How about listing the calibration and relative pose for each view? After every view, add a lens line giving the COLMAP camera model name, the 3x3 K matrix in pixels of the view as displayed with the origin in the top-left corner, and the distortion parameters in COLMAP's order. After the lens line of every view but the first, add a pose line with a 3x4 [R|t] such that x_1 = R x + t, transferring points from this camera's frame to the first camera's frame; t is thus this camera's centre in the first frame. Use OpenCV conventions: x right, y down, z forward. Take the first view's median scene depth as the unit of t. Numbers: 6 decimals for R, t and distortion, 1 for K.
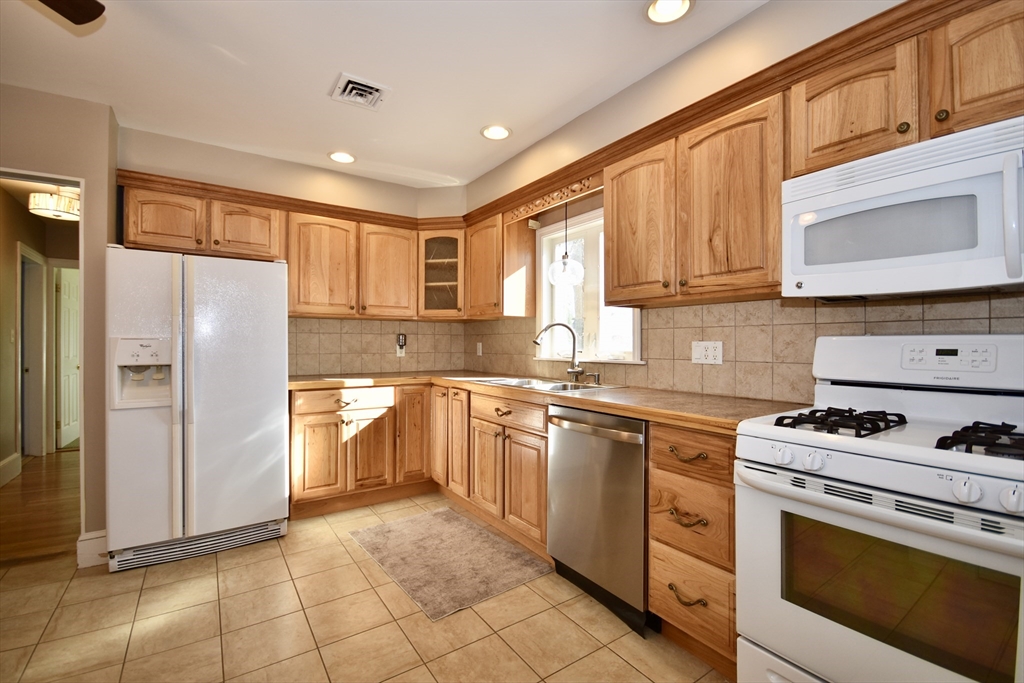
lens RADIAL K [[448.6, 0, 510.7], [0, 448.6, 343.6], [0, 0, 1]] dist [0.001198, -0.010651]
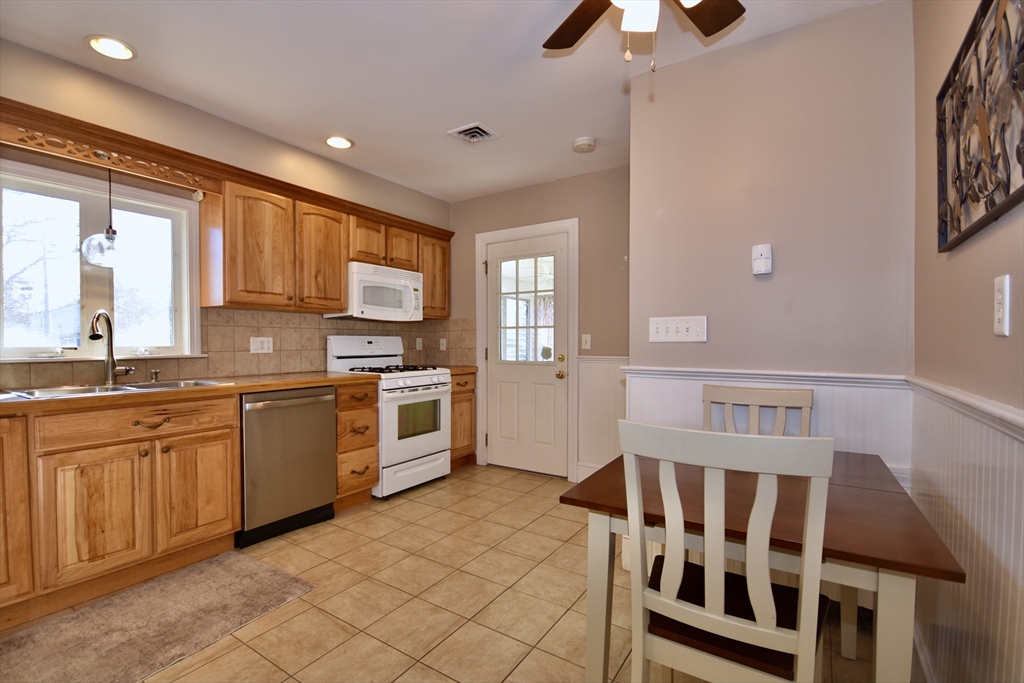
lens RADIAL K [[448.6, 0, 510.7], [0, 448.6, 343.6], [0, 0, 1]] dist [0.001198, -0.010651]
pose [[-0.390535, -0.009595, 0.920538, -1.329344], [-0.002814, 0.999953, 0.009229, 0.000398], [-0.920584, 0.001014, -0.390543, 0.948412]]
